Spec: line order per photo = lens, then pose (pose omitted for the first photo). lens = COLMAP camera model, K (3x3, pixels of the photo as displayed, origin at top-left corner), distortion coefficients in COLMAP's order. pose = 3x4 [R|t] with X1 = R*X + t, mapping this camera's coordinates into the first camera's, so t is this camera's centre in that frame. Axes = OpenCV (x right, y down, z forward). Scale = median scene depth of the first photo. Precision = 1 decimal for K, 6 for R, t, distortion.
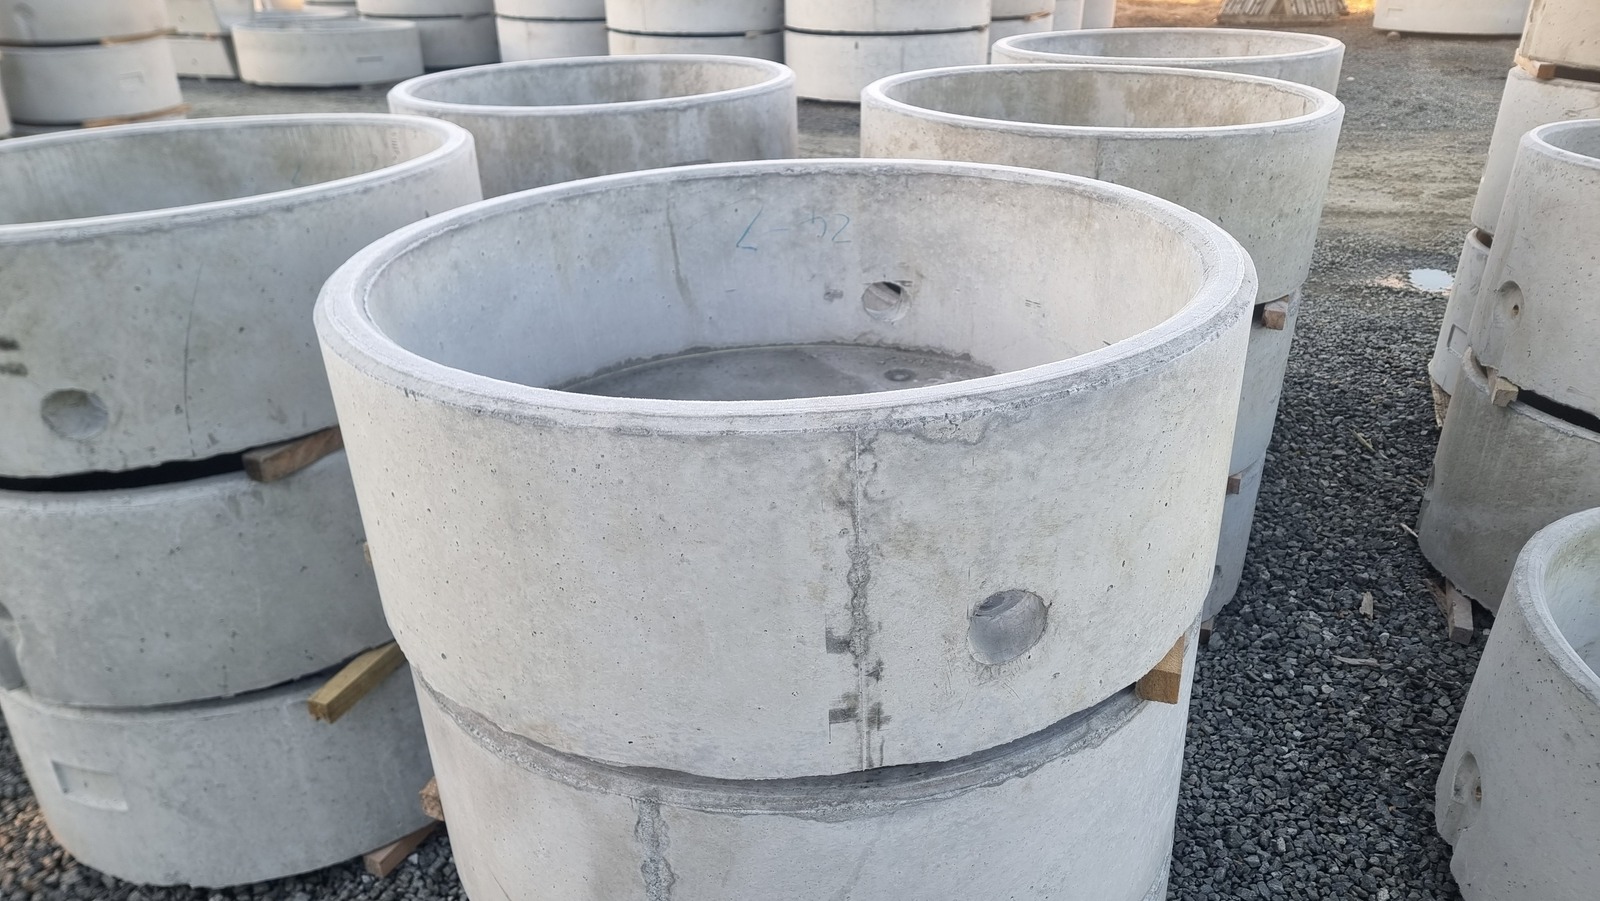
lens RADIAL K [[1095.7, 0, 804.8], [0, 1095.7, 455.0], [0, 0, 1]] dist [0.063737, -0.032435]
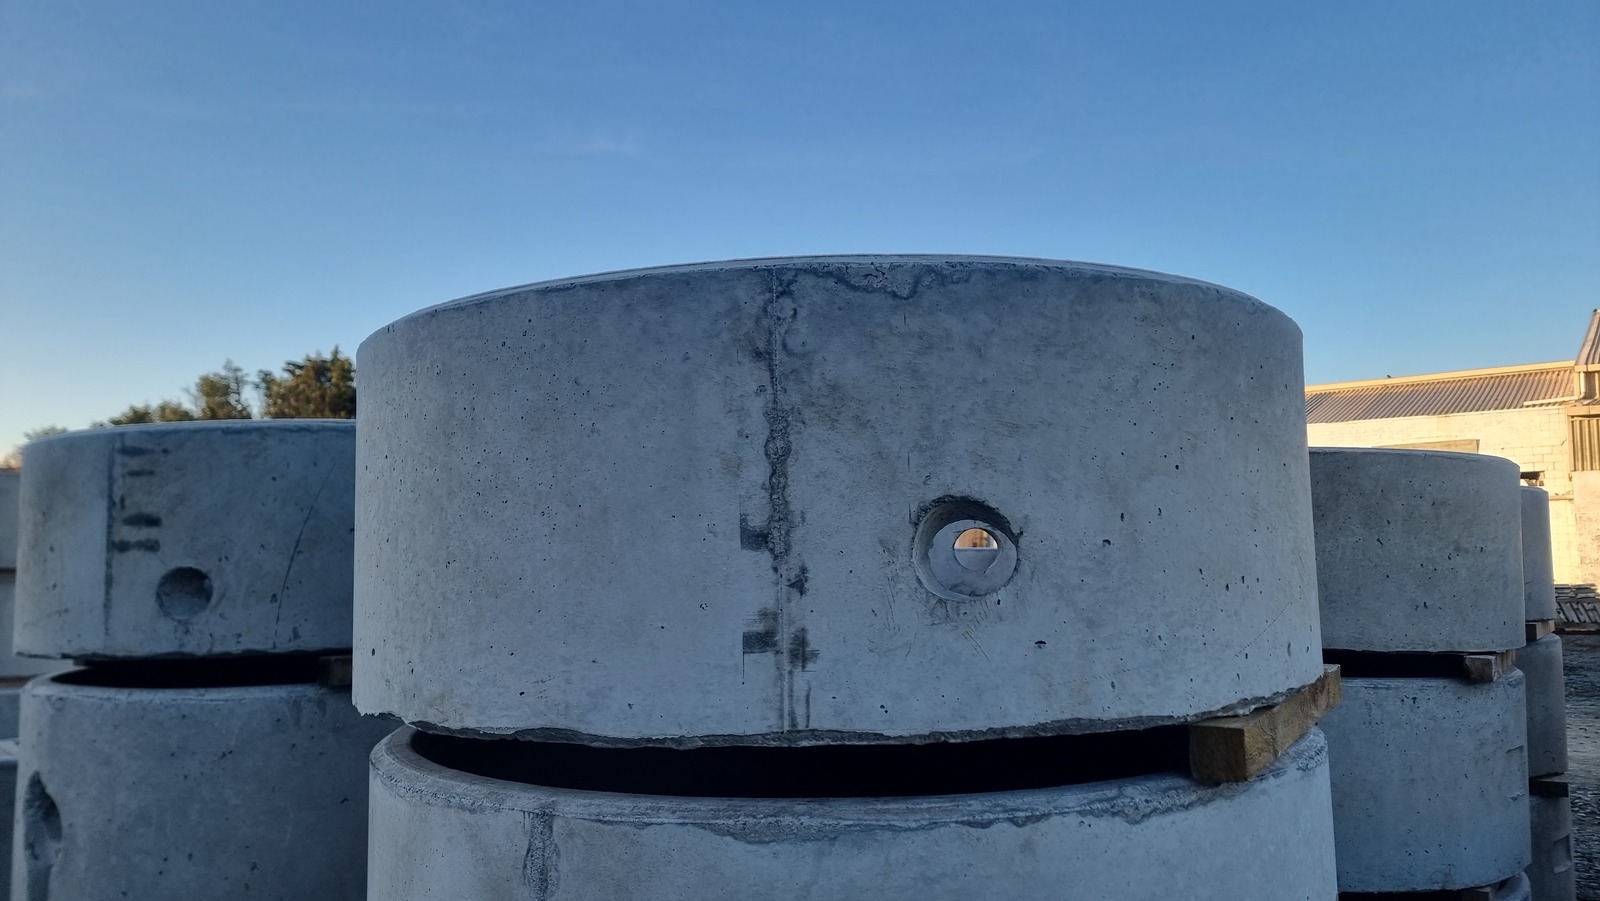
lens RADIAL K [[1095.7, 0, 804.8], [0, 1095.7, 449.8], [0, 0, 1]] dist [0.063737, -0.032435]
pose [[0.978581, -0.003473, -0.205833, 0.226171], [-0.099635, 0.866959, -0.488318, 0.484821], [0.180145, 0.498367, 0.848044, 0.226379]]
